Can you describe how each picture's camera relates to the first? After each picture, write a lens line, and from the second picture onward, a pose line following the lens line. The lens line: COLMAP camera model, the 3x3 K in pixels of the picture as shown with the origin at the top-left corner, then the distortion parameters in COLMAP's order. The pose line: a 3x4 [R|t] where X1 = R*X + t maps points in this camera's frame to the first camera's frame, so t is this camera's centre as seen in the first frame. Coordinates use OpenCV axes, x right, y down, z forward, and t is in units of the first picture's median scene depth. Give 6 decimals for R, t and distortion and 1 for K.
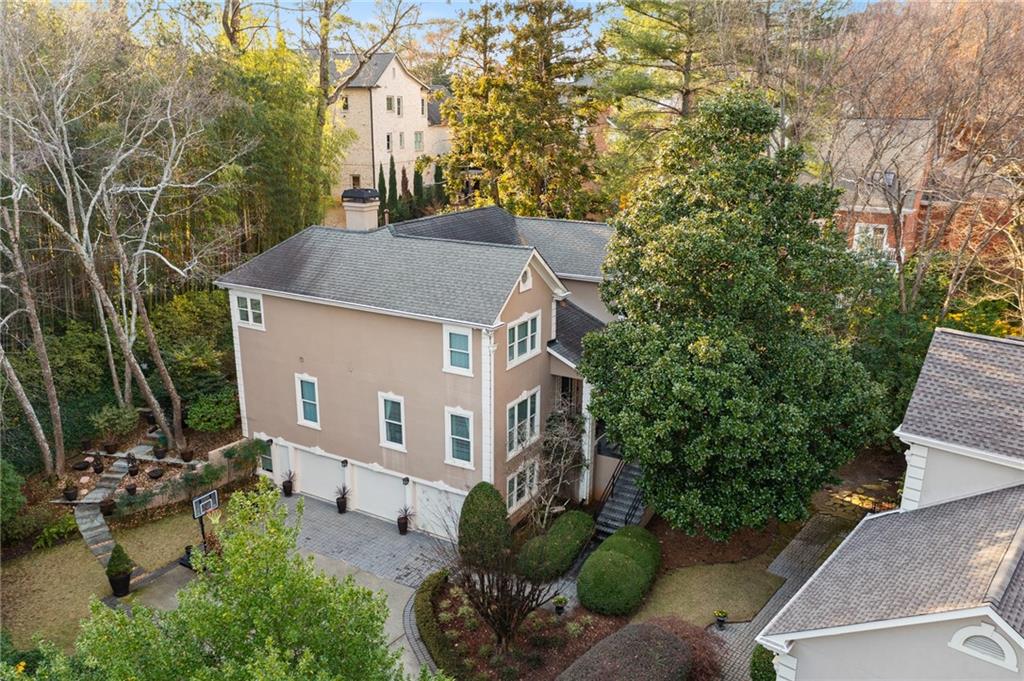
lens RADIAL K [[805.3, 0, 512.0], [0, 805.3, 340.5], [0, 0, 1]] dist [-0.011236, -0.006224]
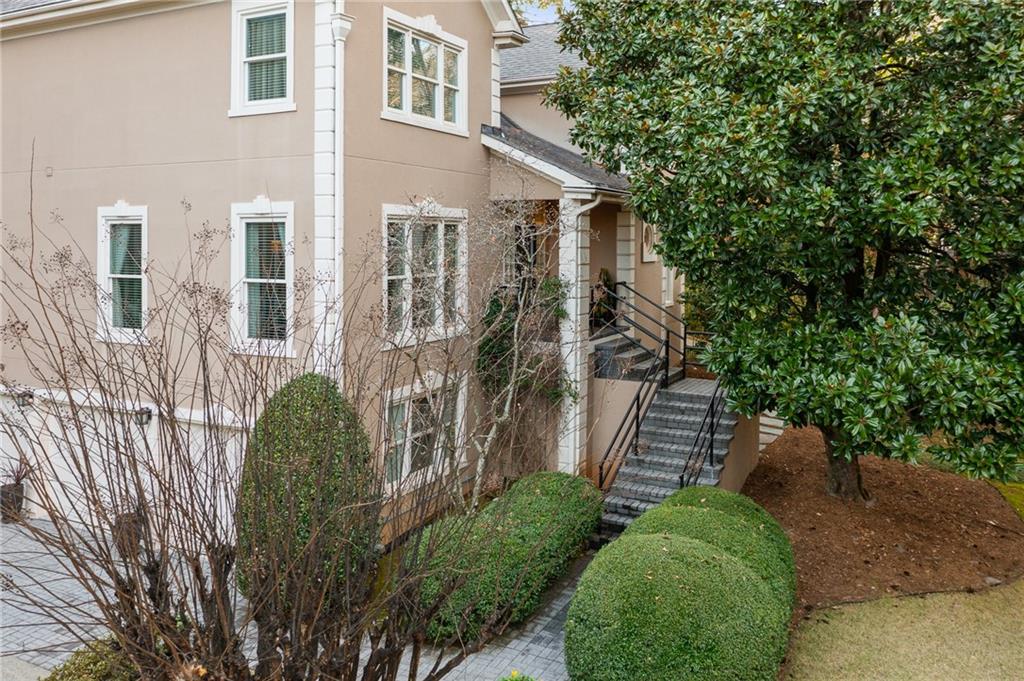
lens RADIAL K [[840.0, 0, 509.4], [0, 840.0, 238.2], [0, 0, 1]] dist [-0.009168, -0.007044]
pose [[0.998975, -0.001674, 0.045242, 0.038201], [0.014074, 0.961281, -0.275209, 0.209479], [-0.043030, 0.275564, 0.960319, 0.554327]]
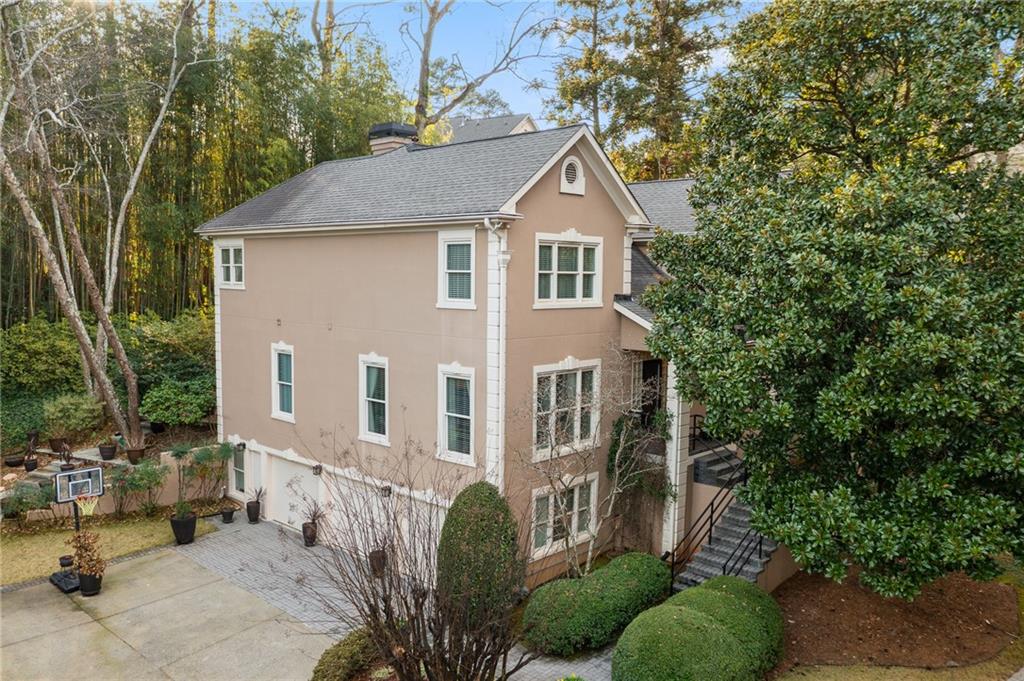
lens RADIAL K [[805.3, 0, 512.0], [0, 805.3, 340.5], [0, 0, 1]] dist [-0.011236, -0.006224]
pose [[0.975162, 0.024556, -0.220127, 0.110543], [-0.067524, 0.979486, -0.189863, 0.172927], [0.210949, 0.200011, 0.956816, 0.371411]]
